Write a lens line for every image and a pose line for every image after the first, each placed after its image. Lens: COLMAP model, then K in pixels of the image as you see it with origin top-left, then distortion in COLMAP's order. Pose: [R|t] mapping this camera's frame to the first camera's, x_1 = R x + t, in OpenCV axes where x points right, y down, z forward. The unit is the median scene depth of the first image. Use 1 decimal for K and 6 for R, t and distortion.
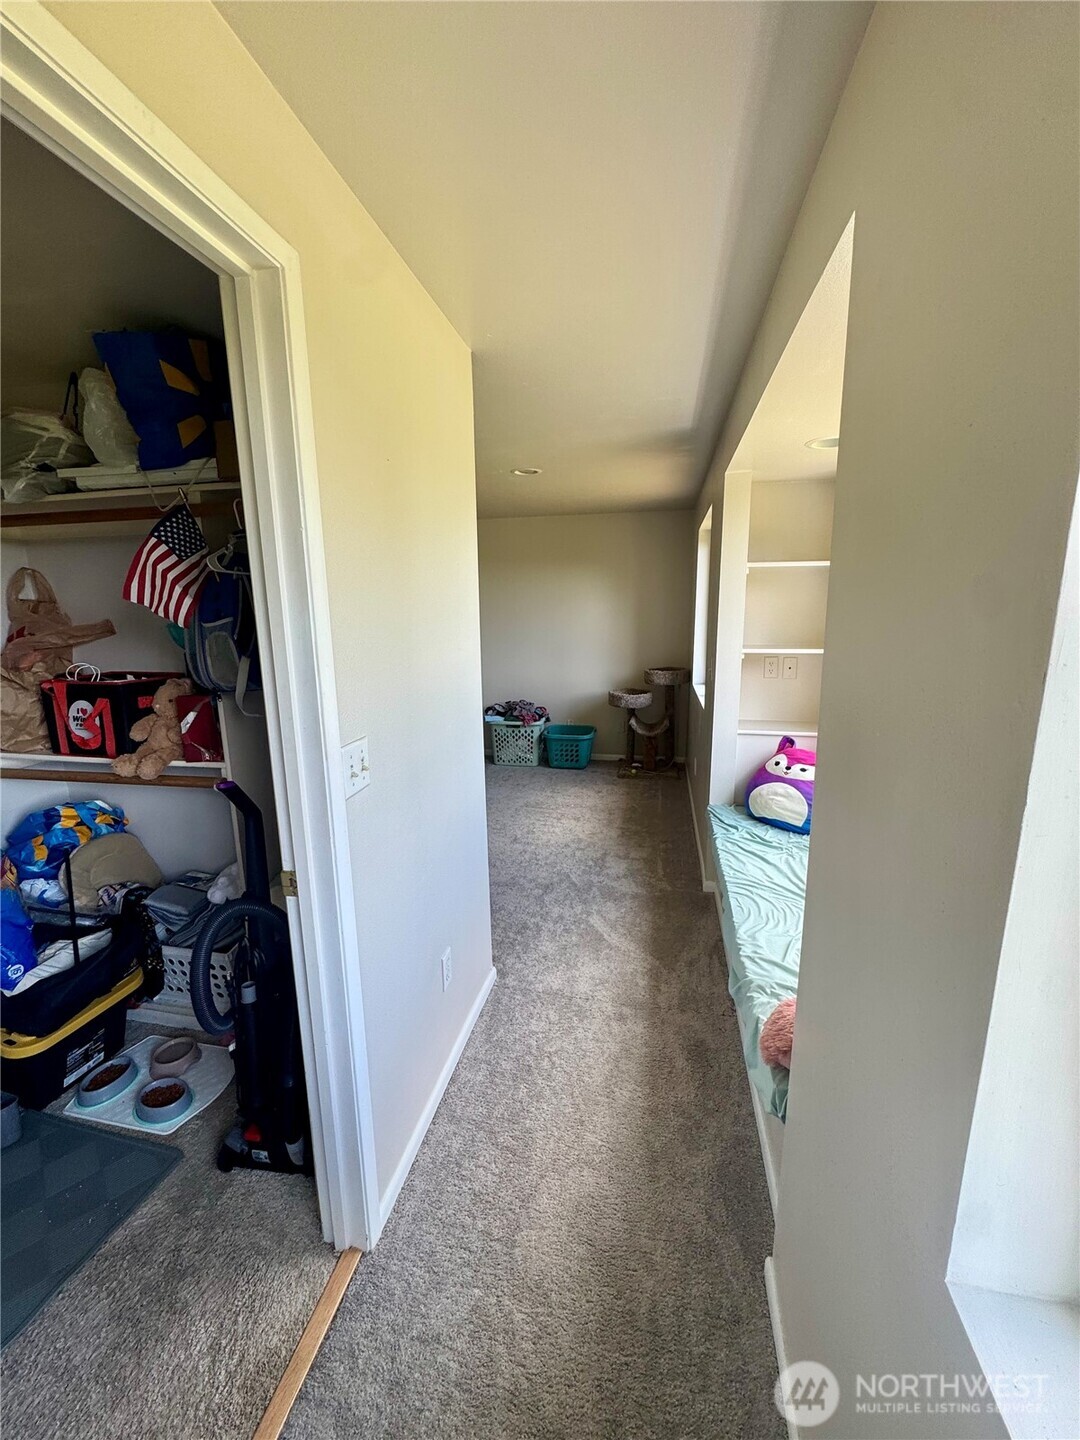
lens RADIAL K [[576.4, 0, 541.7], [0, 576.4, 720.9], [0, 0, 1]] dist [-0.001687, -0.000615]
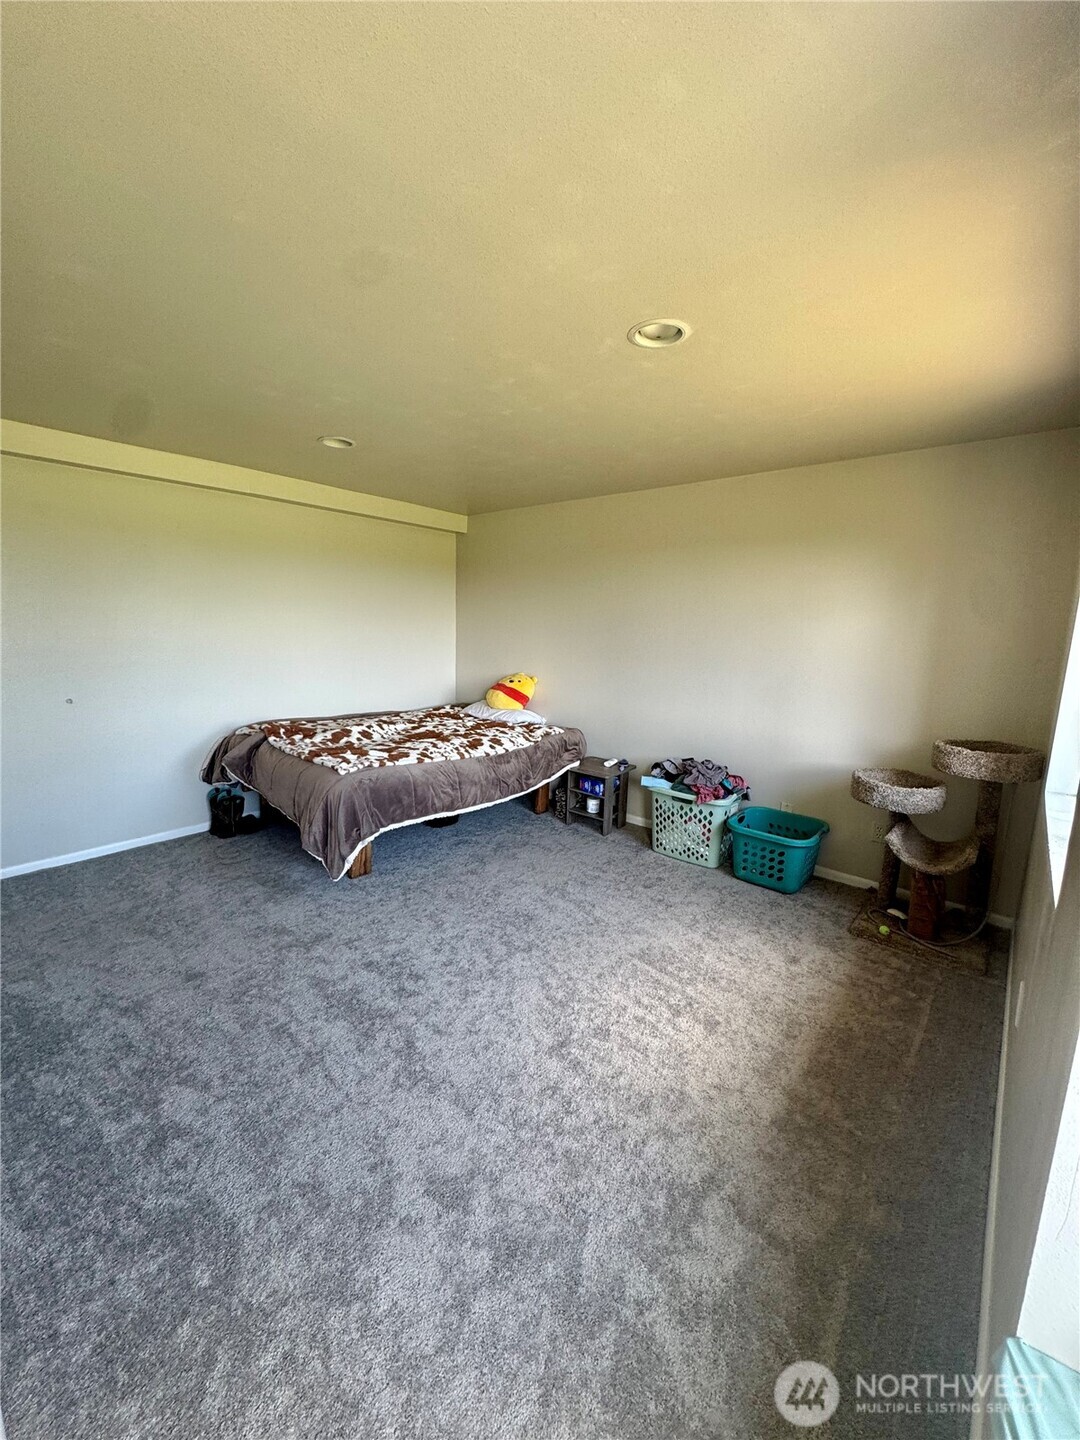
lens RADIAL K [[576.4, 0, 537.4], [0, 576.4, 721.0], [0, 0, 1]] dist [-0.001687, -0.000615]
pose [[0.873679, 0.117150, -0.472187, 0.103763], [-0.131156, 0.991356, 0.003280, -0.059533], [0.468490, 0.059065, 0.881492, 0.355486]]
